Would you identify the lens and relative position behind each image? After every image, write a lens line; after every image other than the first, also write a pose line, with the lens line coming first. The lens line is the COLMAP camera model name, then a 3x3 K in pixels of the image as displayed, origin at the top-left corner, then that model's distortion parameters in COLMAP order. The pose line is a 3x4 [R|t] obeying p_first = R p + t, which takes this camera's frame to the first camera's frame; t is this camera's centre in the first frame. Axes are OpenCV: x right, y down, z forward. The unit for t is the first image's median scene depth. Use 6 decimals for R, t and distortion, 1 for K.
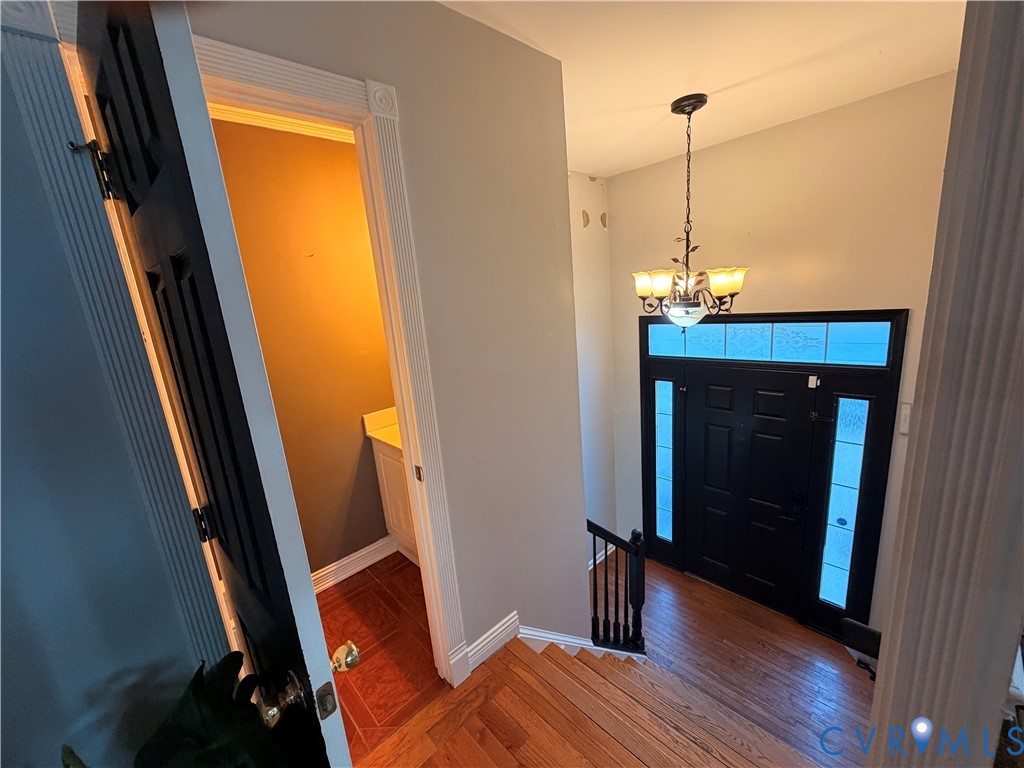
lens RADIAL K [[410.5, 0, 514.2], [0, 410.5, 385.9], [0, 0, 1]] dist [0.002873, 0.000166]
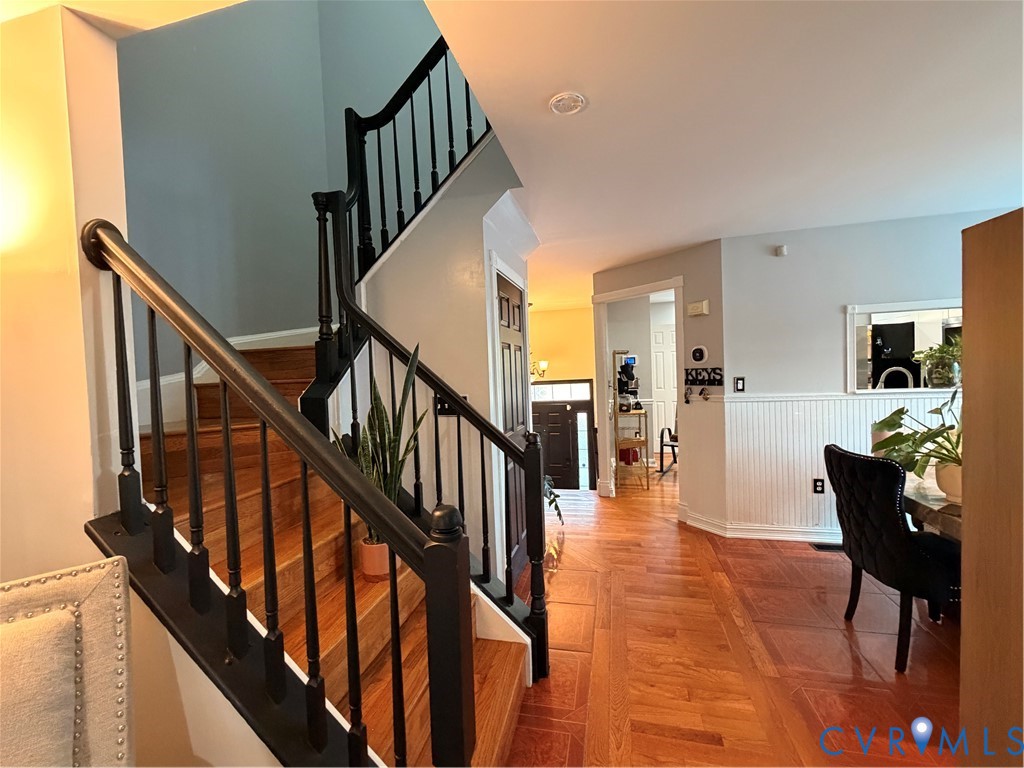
lens RADIAL K [[410.5, 0, 514.5], [0, 410.5, 378.6], [0, 0, 1]] dist [0.002873, 0.000166]
pose [[0.836688, 0.036237, 0.546479, -1.001385], [0.091728, 0.974442, -0.205056, 0.328180], [-0.539943, 0.221695, 0.811981, -0.968434]]
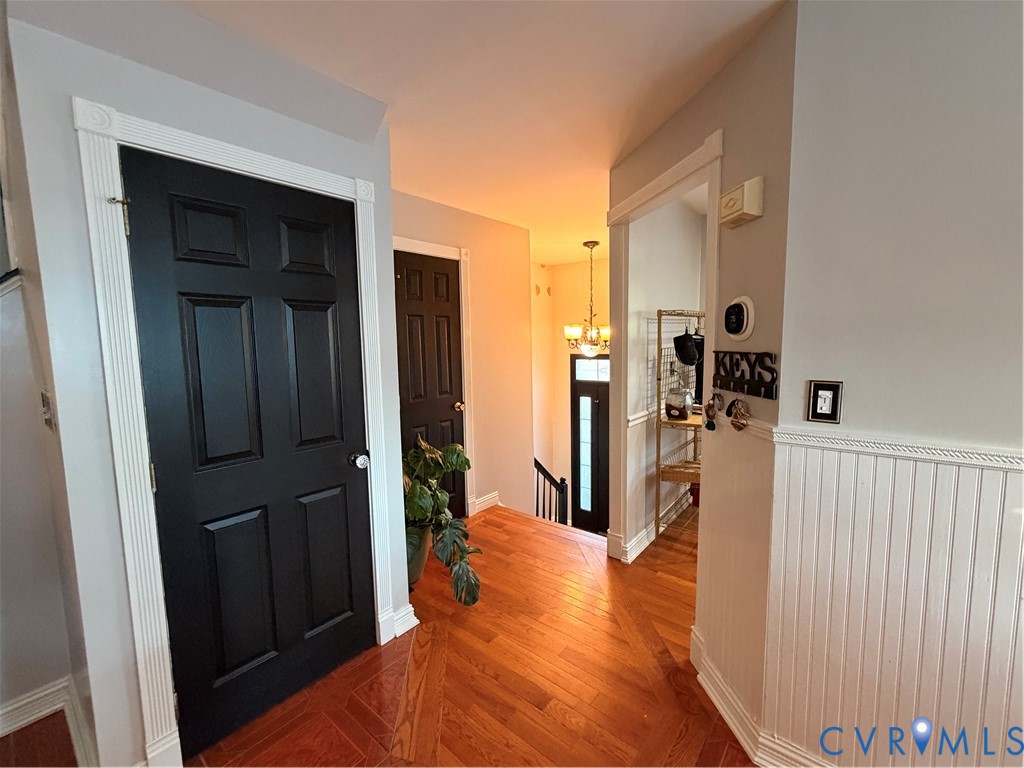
lens RADIAL K [[429.1, 0, 514.2], [0, 429.1, 381.3], [0, 0, 1]] dist [-0.000478, -0.000084]
pose [[0.990503, 0.051293, 0.127562, -0.141339], [-0.034884, 0.991200, -0.127694, 0.202263], [-0.132989, 0.122032, 0.983576, -0.745342]]
